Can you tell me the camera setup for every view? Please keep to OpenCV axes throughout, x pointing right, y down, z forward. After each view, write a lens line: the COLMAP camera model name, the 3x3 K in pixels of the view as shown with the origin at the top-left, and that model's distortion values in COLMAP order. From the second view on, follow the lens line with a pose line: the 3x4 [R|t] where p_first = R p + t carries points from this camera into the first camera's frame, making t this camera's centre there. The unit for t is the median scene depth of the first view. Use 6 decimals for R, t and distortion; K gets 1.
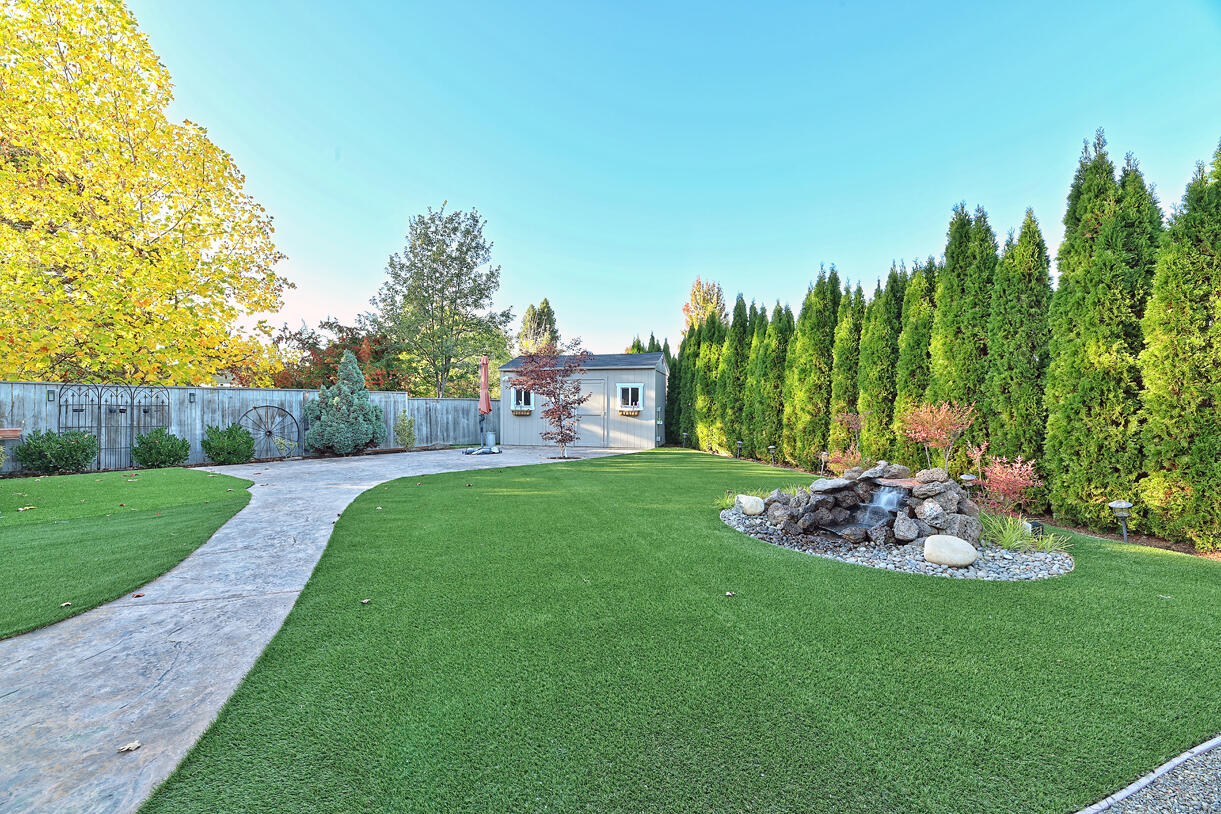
lens RADIAL K [[489.9, 0, 609.9], [0, 489.9, 401.3], [0, 0, 1]] dist [-0.000810, -0.001370]
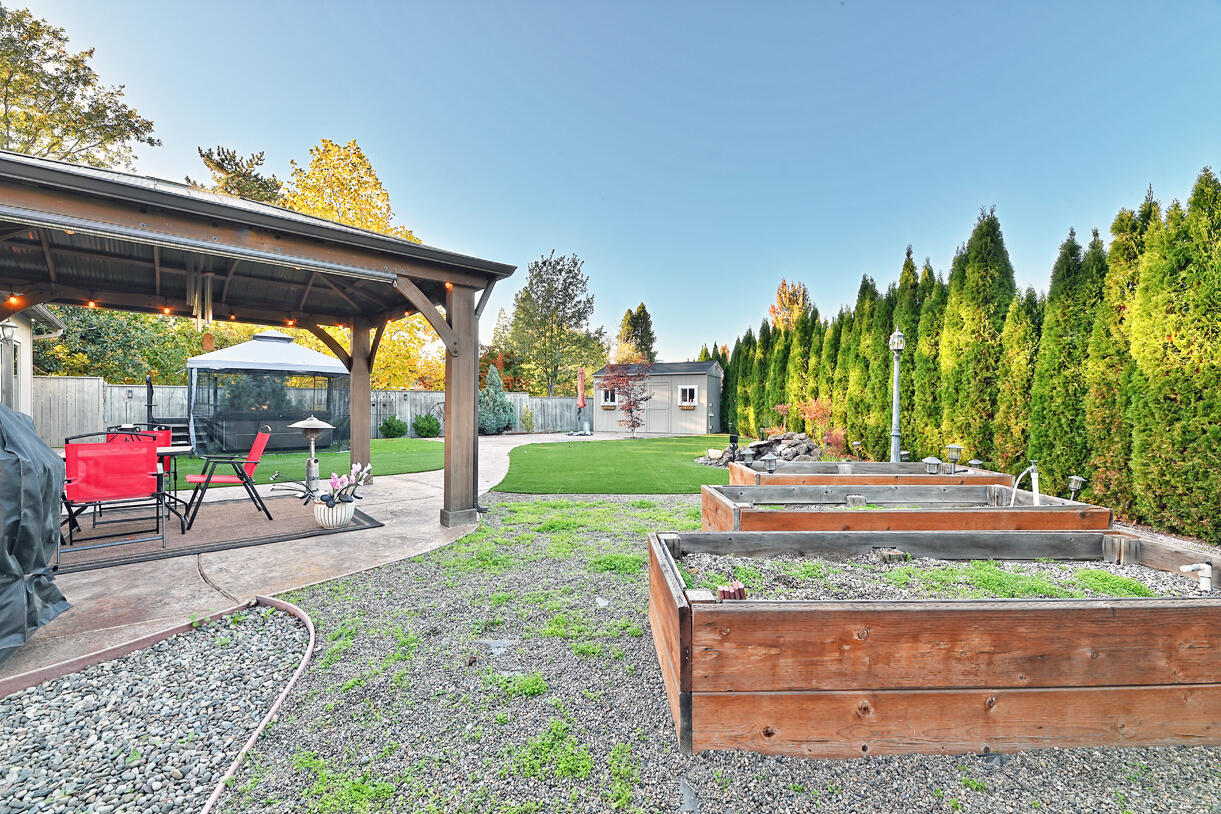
lens RADIAL K [[489.9, 0, 604.5], [0, 489.9, 404.8], [0, 0, 1]] dist [-0.000810, -0.001370]
pose [[0.976299, -0.000648, -0.216423, 0.096515], [0.002929, 0.999943, 0.010221, 0.002081], [0.216405, -0.010613, 0.976246, -0.305717]]
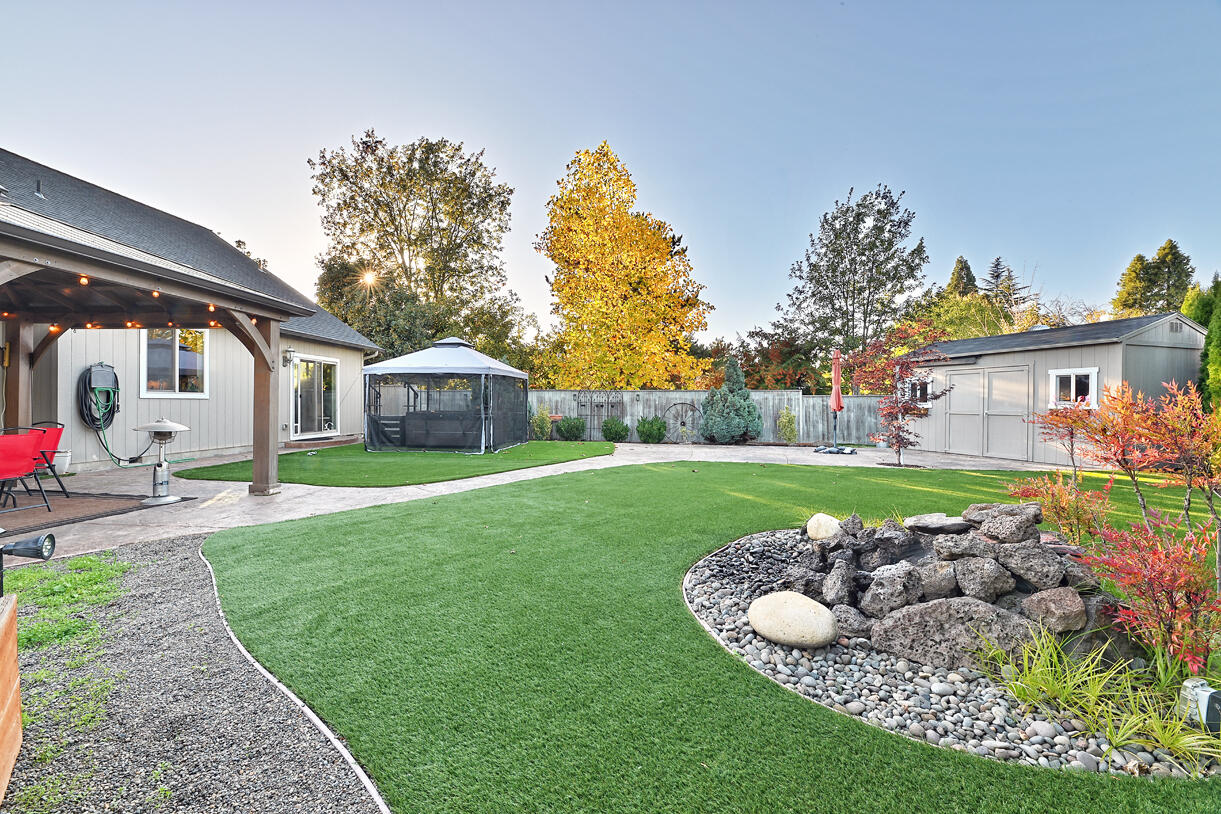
lens RADIAL K [[489.9, 0, 609.0], [0, 489.9, 405.7], [0, 0, 1]] dist [-0.000810, -0.001370]
pose [[0.503464, 0.001927, -0.864014, 0.265160], [0.006393, 0.999962, 0.005955, 0.005428], [0.863993, -0.008522, 0.503432, 0.115173]]
